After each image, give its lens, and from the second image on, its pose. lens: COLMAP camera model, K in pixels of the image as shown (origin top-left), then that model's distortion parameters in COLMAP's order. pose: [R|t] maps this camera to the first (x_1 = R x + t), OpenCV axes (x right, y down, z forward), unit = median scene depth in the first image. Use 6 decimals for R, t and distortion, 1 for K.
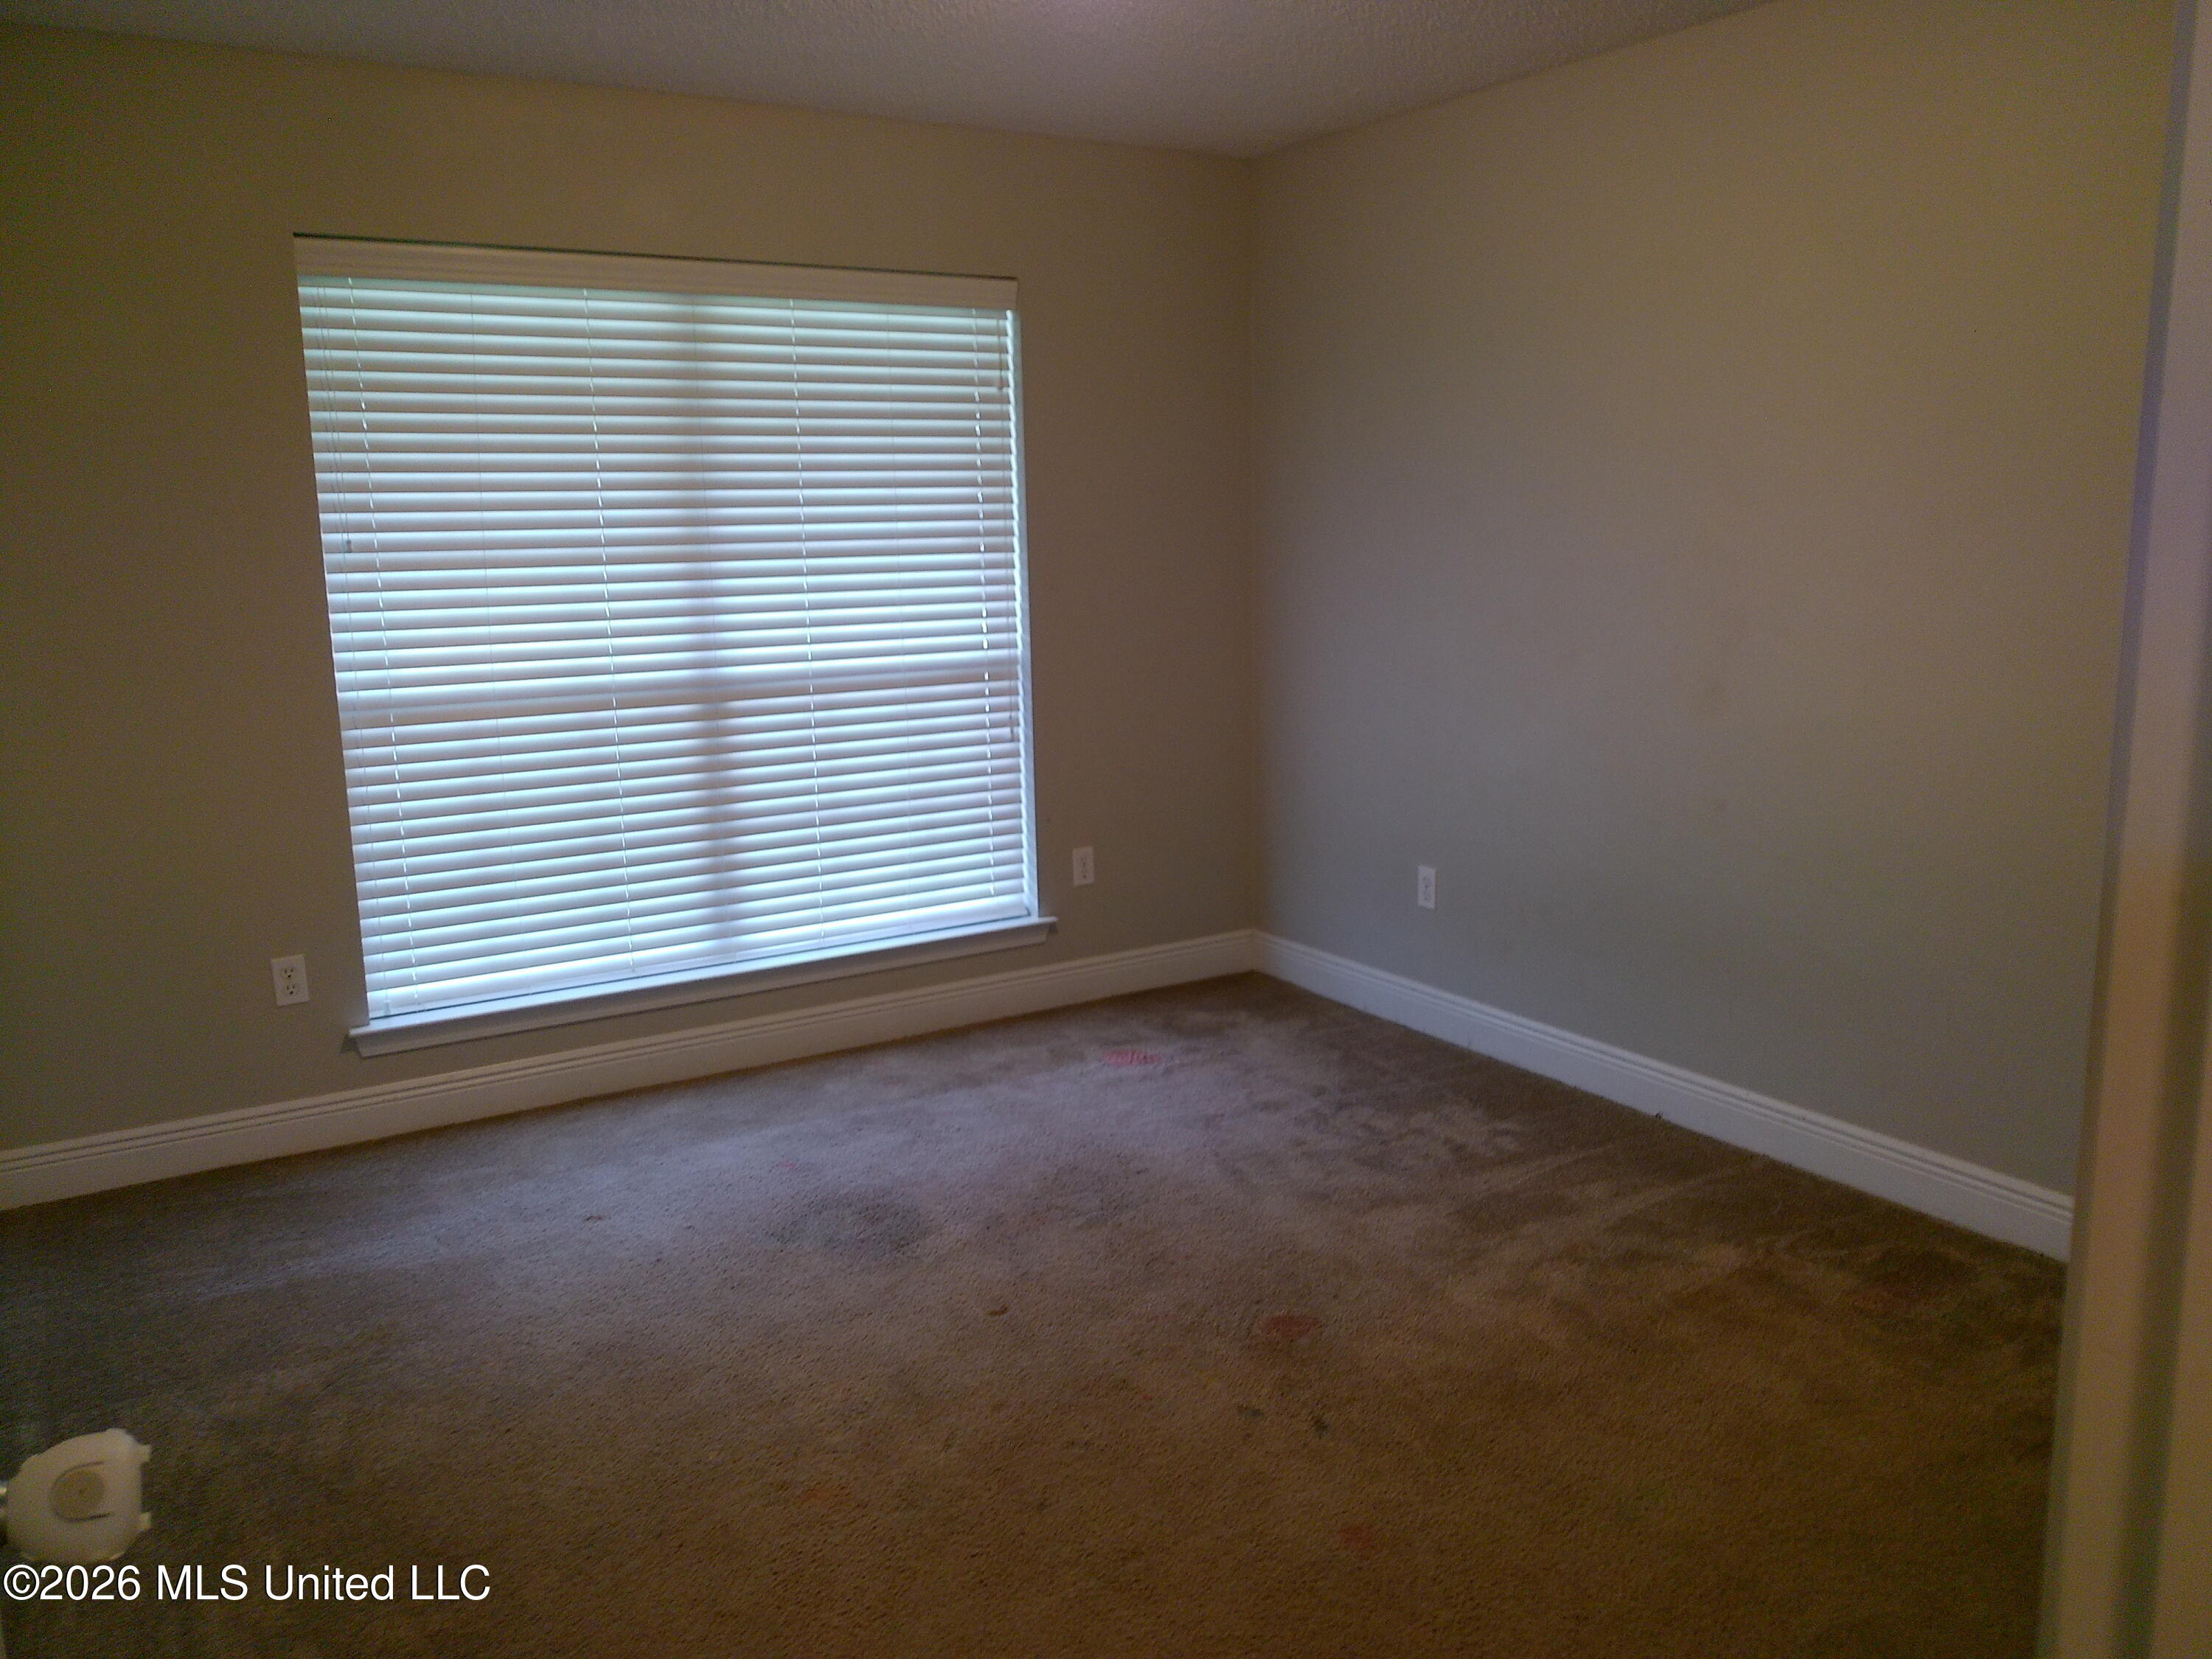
lens RADIAL K [[1715.7, 0, 1106.0], [0, 1715.7, 829.5], [0, 0, 1]] dist [0.012339, 0.000137]
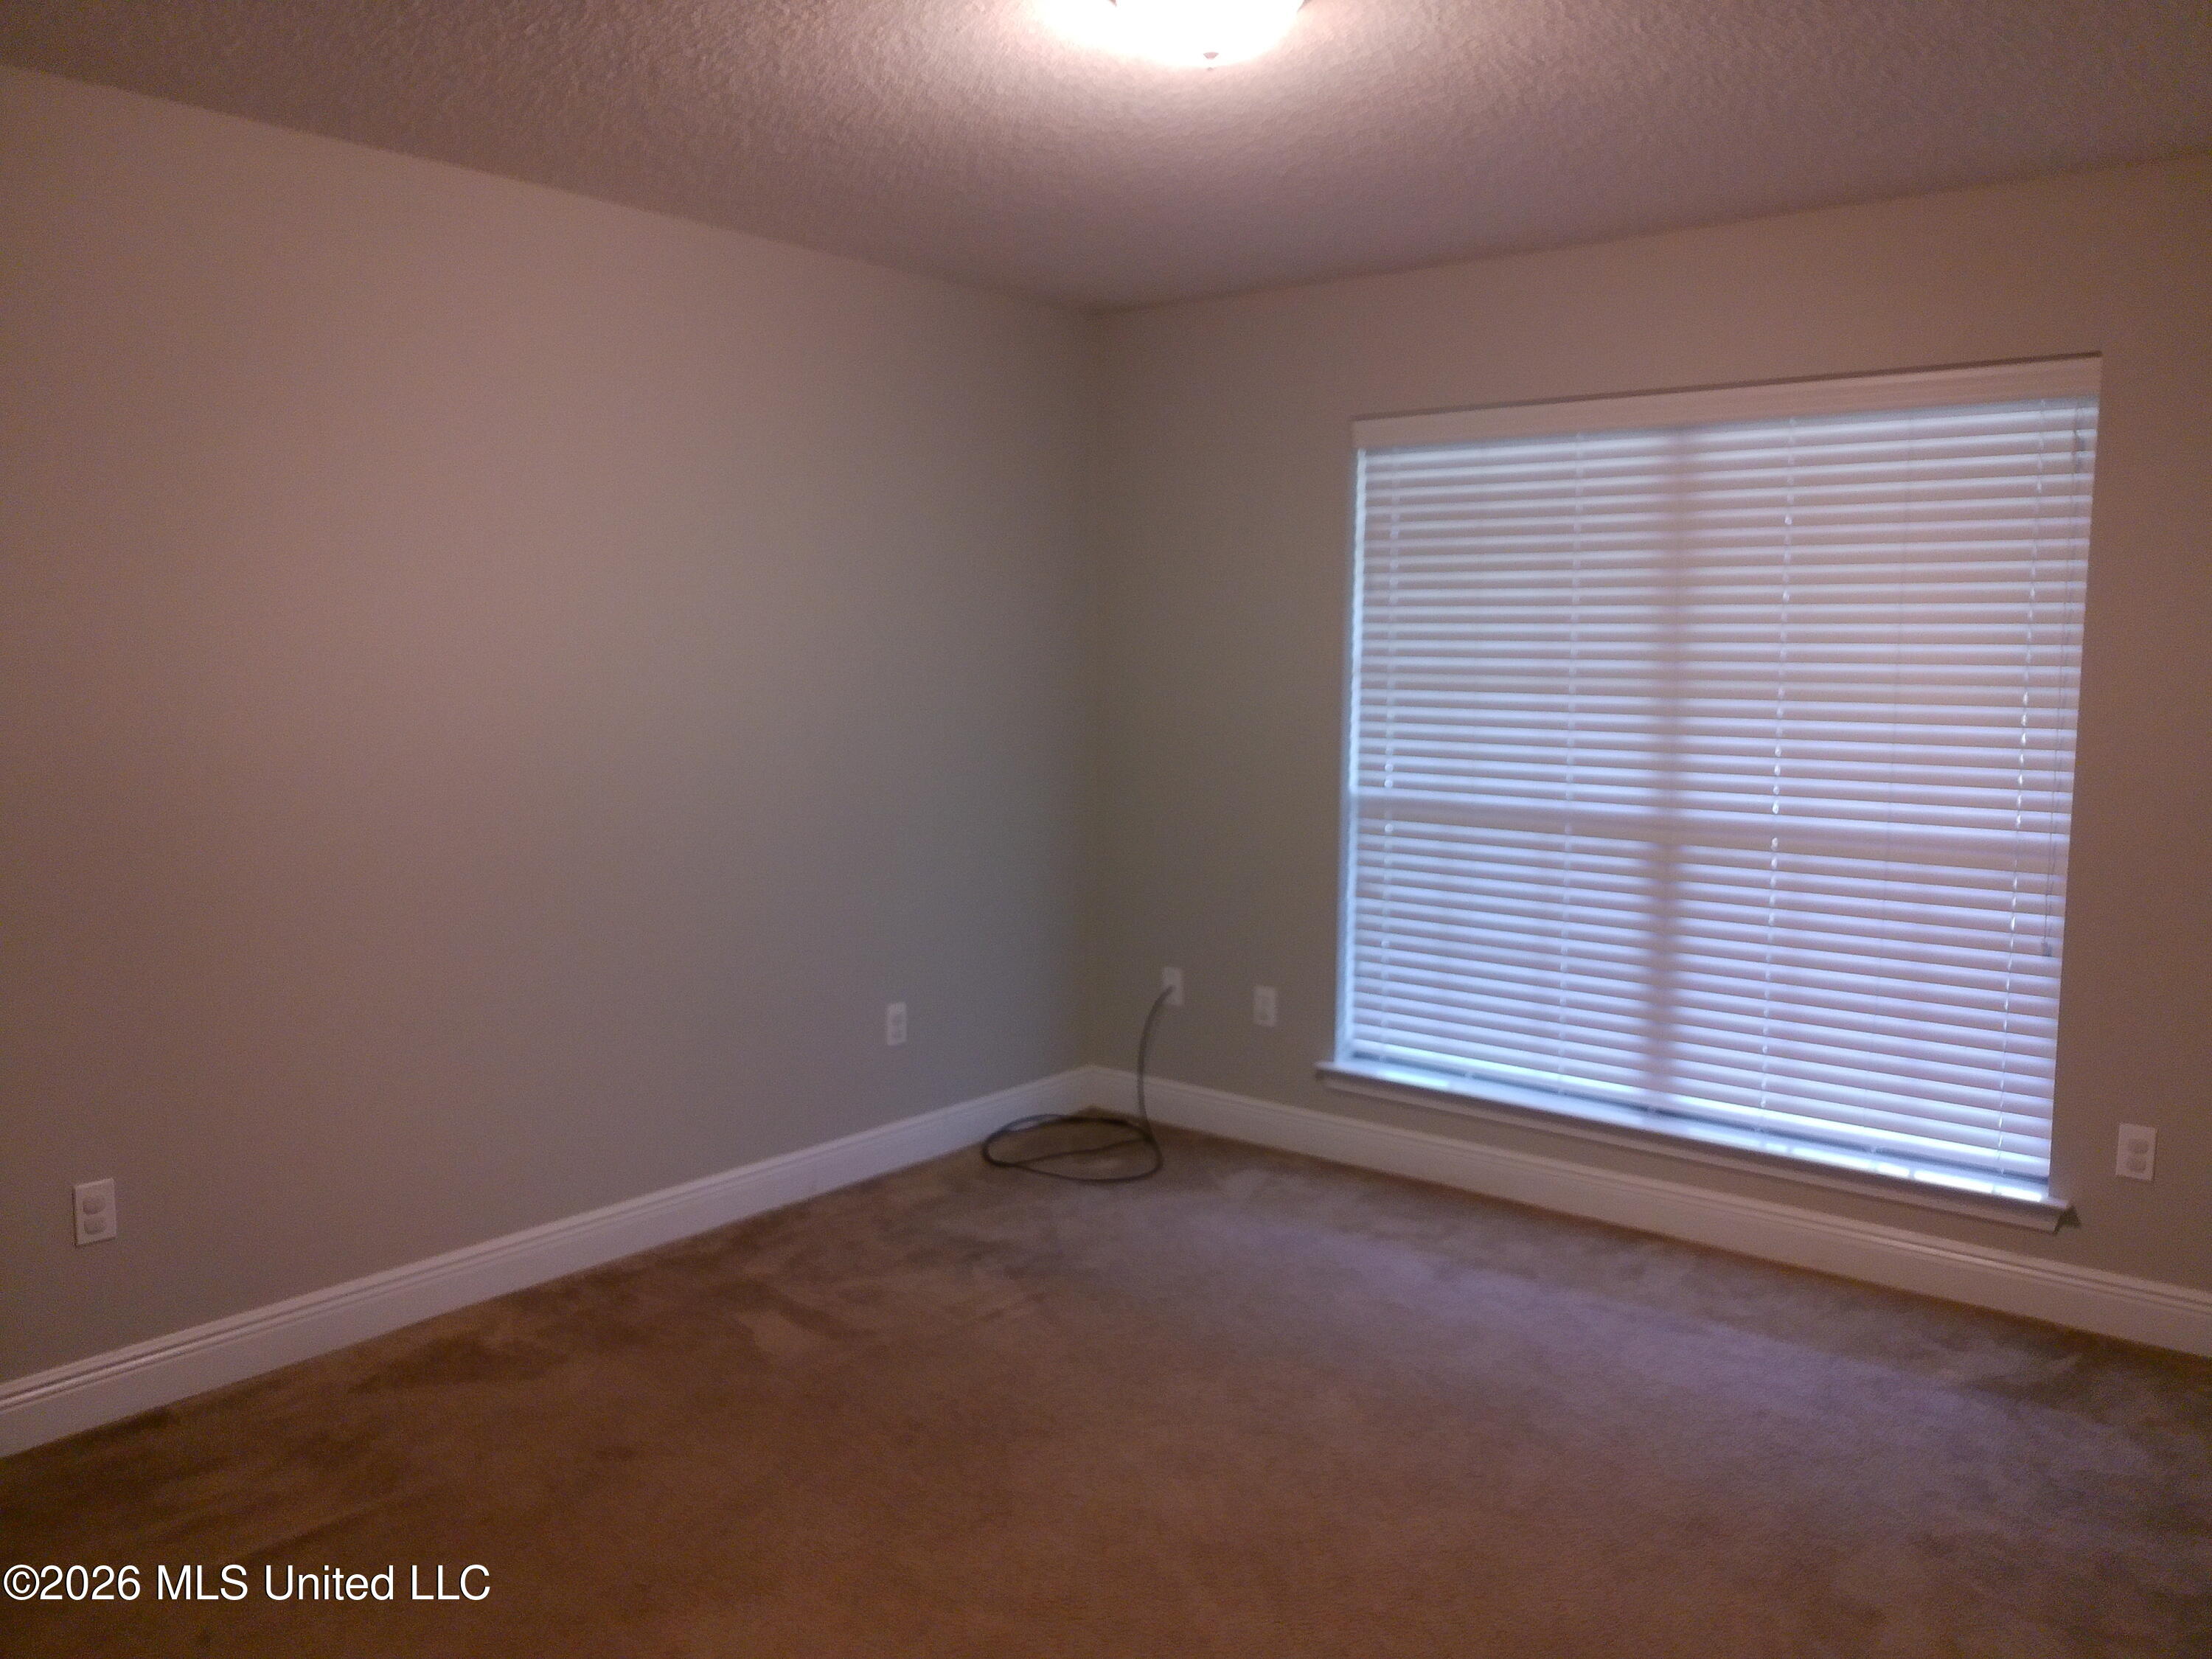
lens RADIAL K [[1715.7, 0, 1106.0], [0, 1715.7, 829.5], [0, 0, 1]] dist [0.012339, 0.000137]
pose [[0.331768, 0.119230, -0.935796, 0.581756], [-0.192103, 0.979734, 0.056722, -0.078682], [0.923594, 0.160950, 0.347949, 0.389937]]
